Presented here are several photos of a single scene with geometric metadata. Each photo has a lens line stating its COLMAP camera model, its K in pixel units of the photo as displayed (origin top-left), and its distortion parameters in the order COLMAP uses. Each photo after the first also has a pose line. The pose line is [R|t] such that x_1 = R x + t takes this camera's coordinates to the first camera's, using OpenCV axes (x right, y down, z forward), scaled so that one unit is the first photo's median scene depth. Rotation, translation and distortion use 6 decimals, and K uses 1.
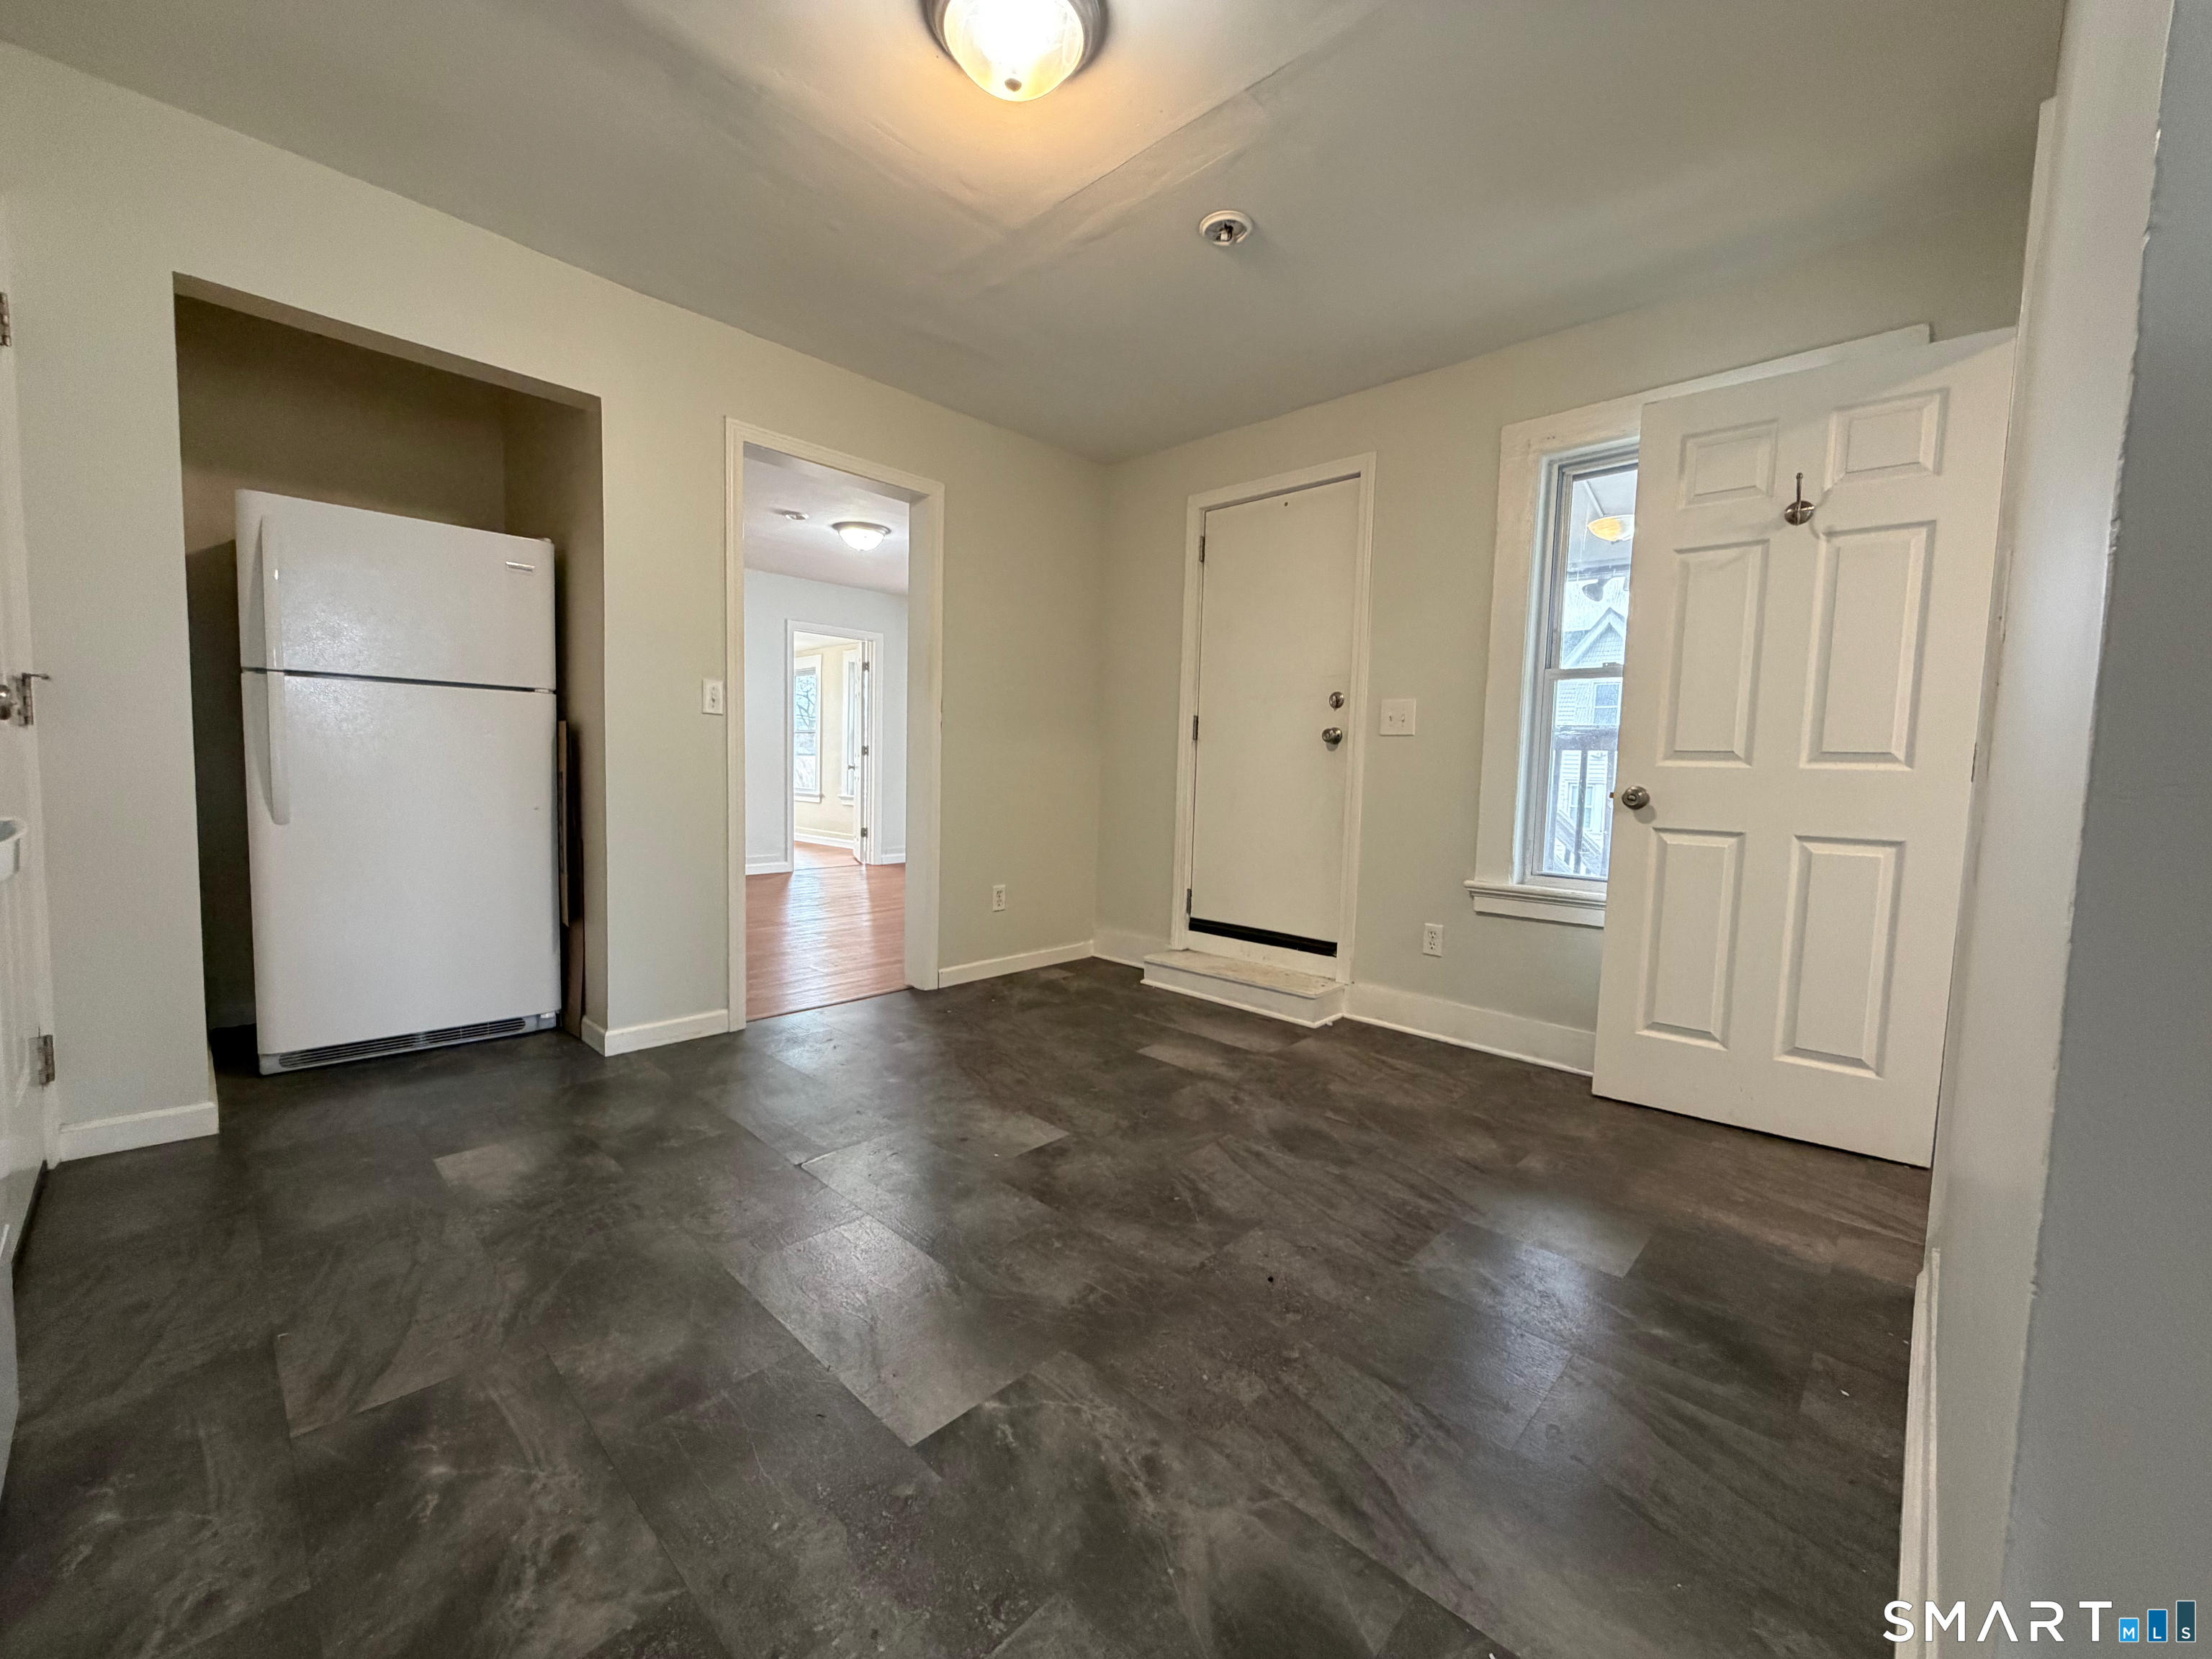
lens RADIAL K [[878.1, 0, 1103.4], [0, 878.1, 835.0], [0, 0, 1]] dist [-0.001392, -0.000204]
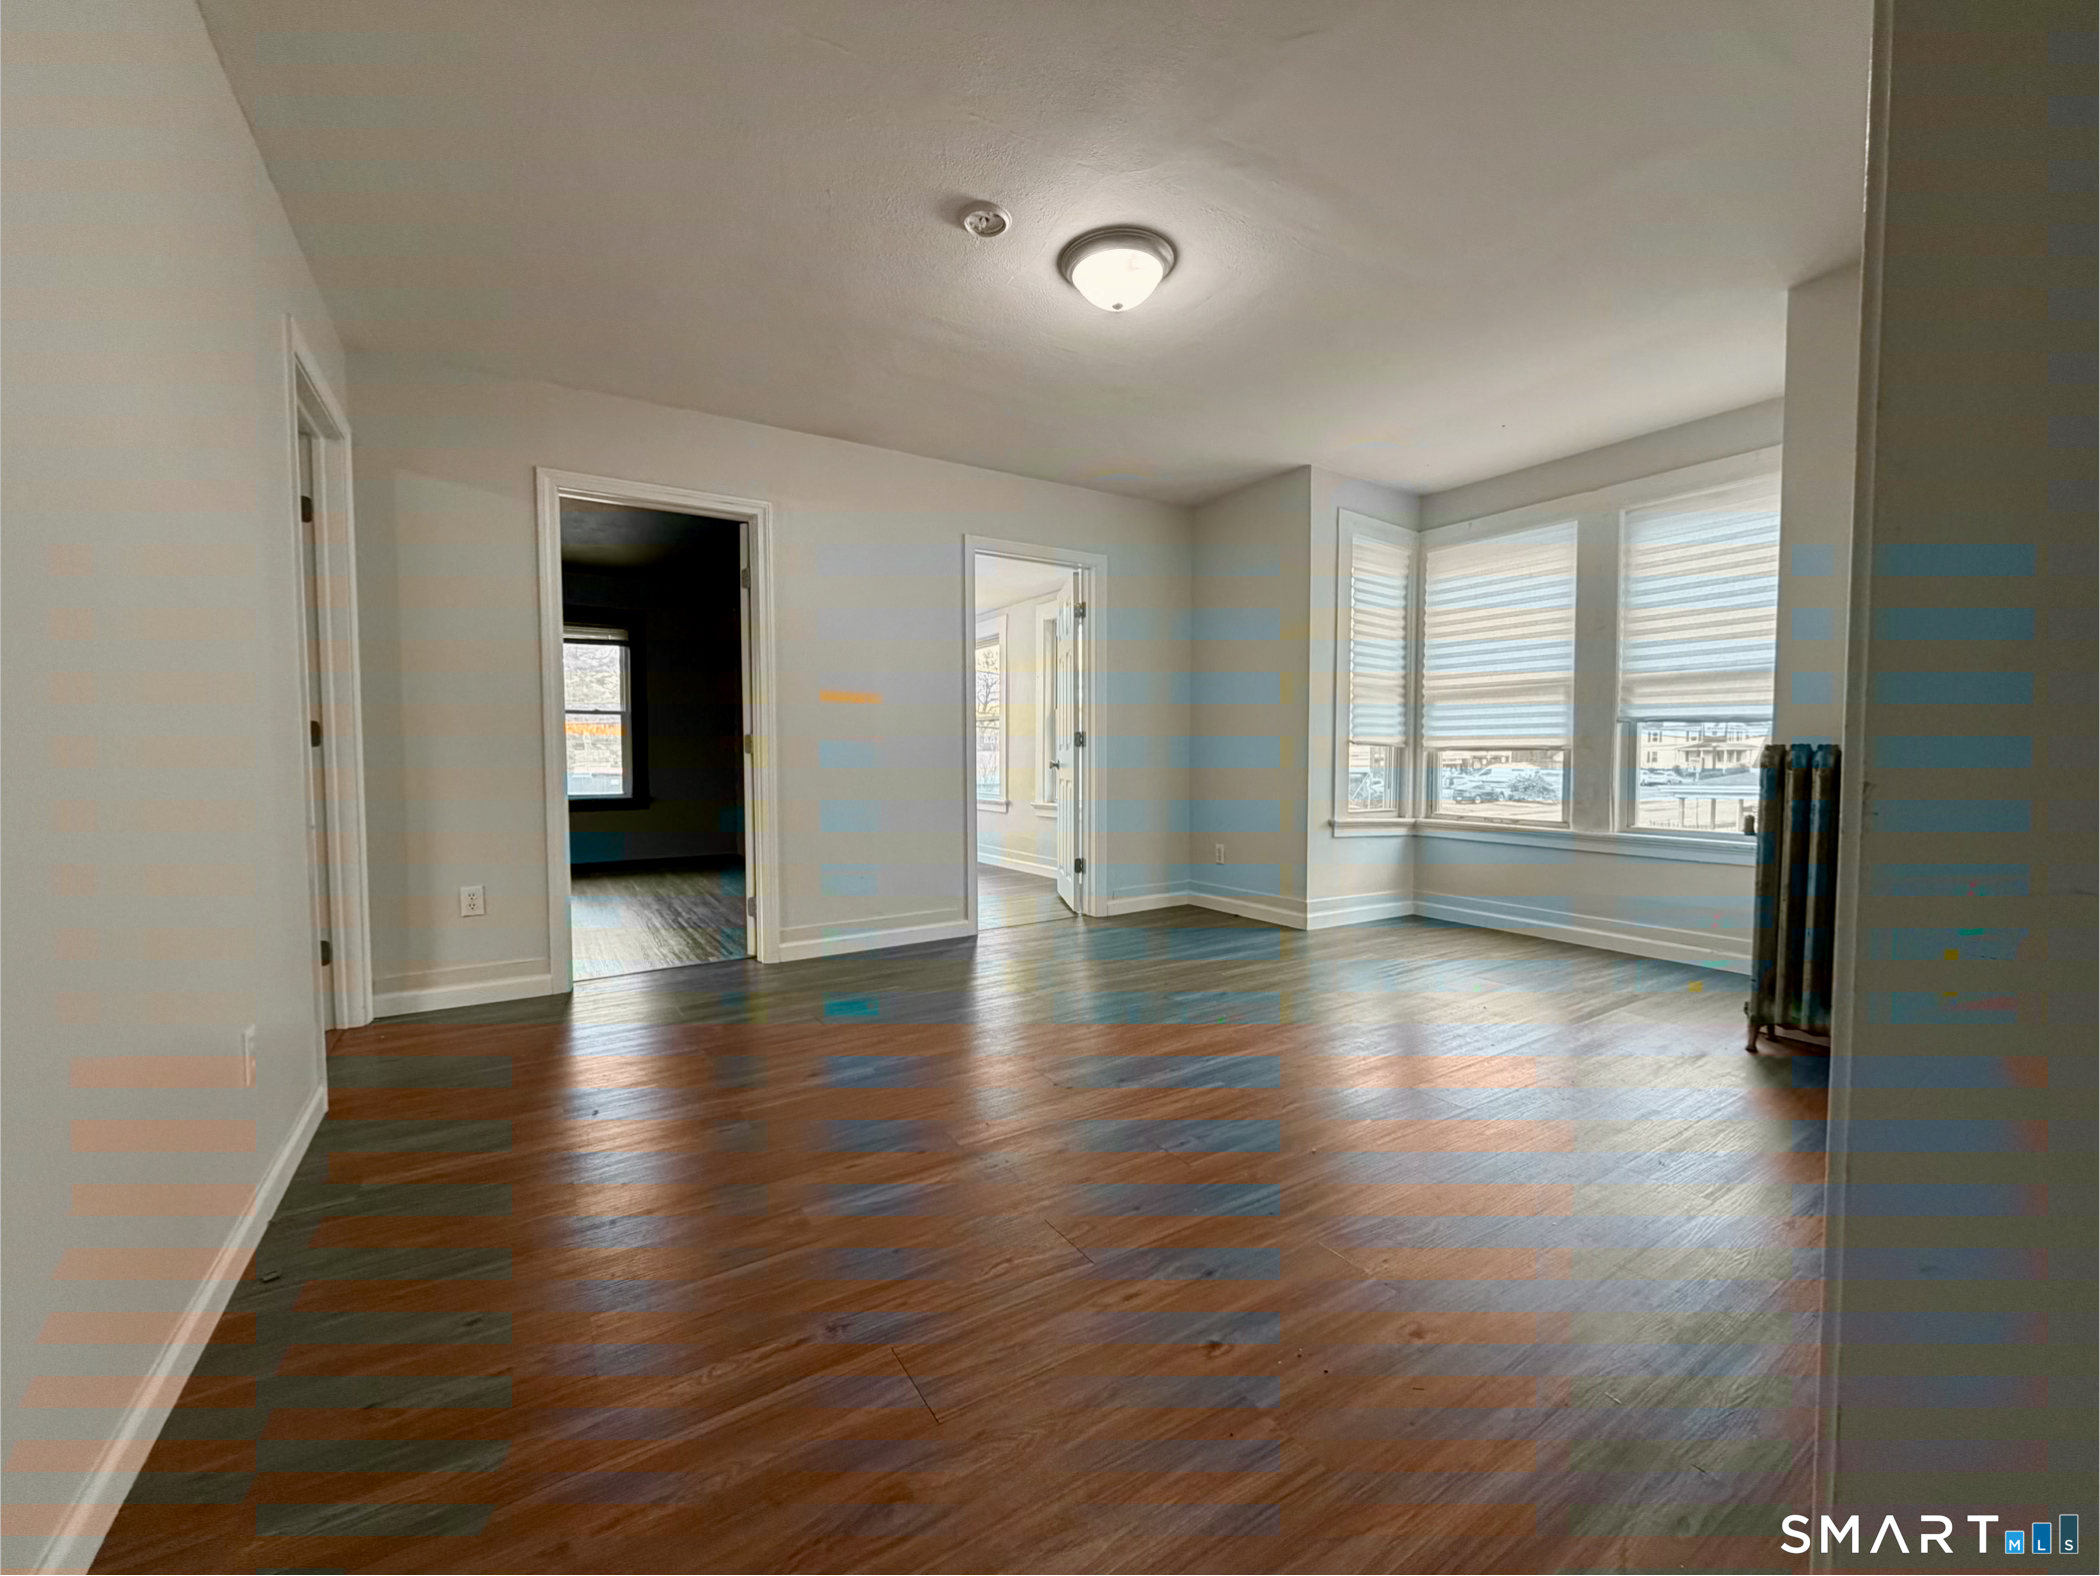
lens RADIAL K [[833.6, 0, 1047.5], [0, 833.6, 793.2], [0, 0, 1]] dist [-0.001392, -0.000204]
pose [[0.970328, -0.020963, -0.240880, -0.432040], [0.012974, 0.999313, -0.034702, -0.104049], [0.241442, 0.030547, 0.969934, 1.169069]]
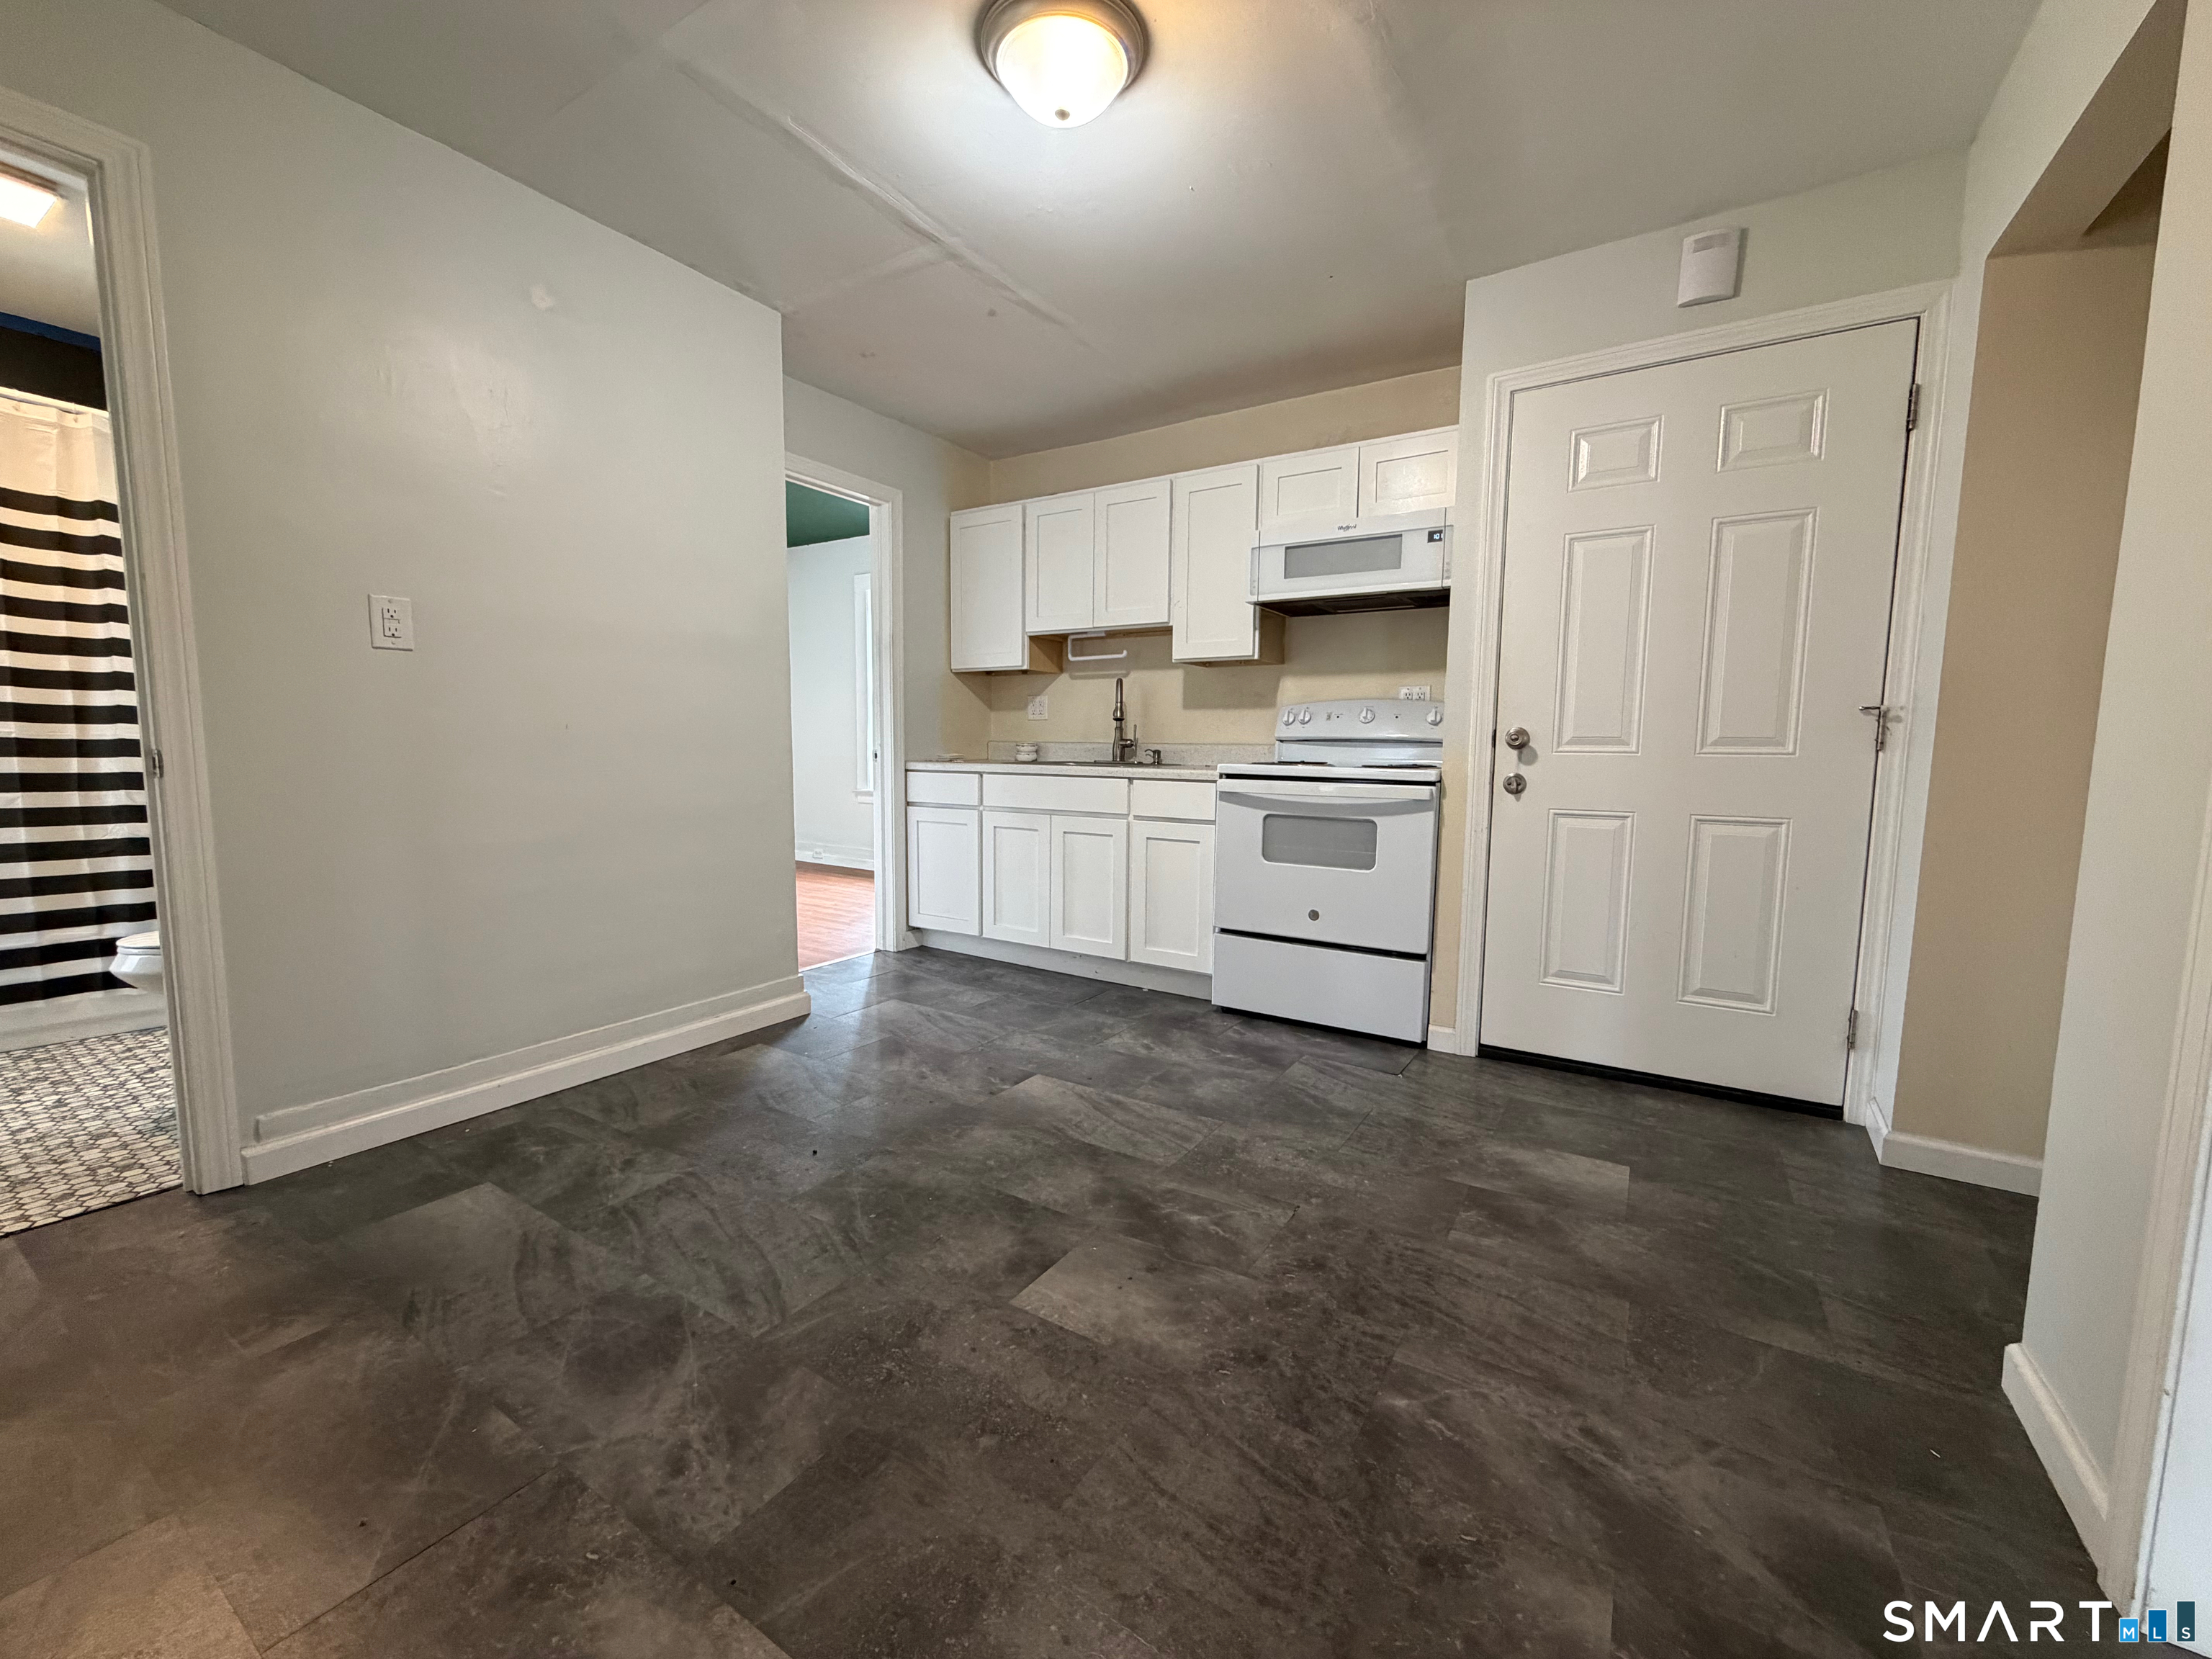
lens RADIAL K [[881.3, 0, 1100.6], [0, 881.3, 833.8], [0, 0, 1]] dist [-0.000505, 0.000774]
pose [[-0.980209, -0.019021, -0.197050, 0.028859], [-0.052805, 0.984432, 0.167645, -0.109369], [0.190794, 0.174732, -0.965954, 1.370433]]
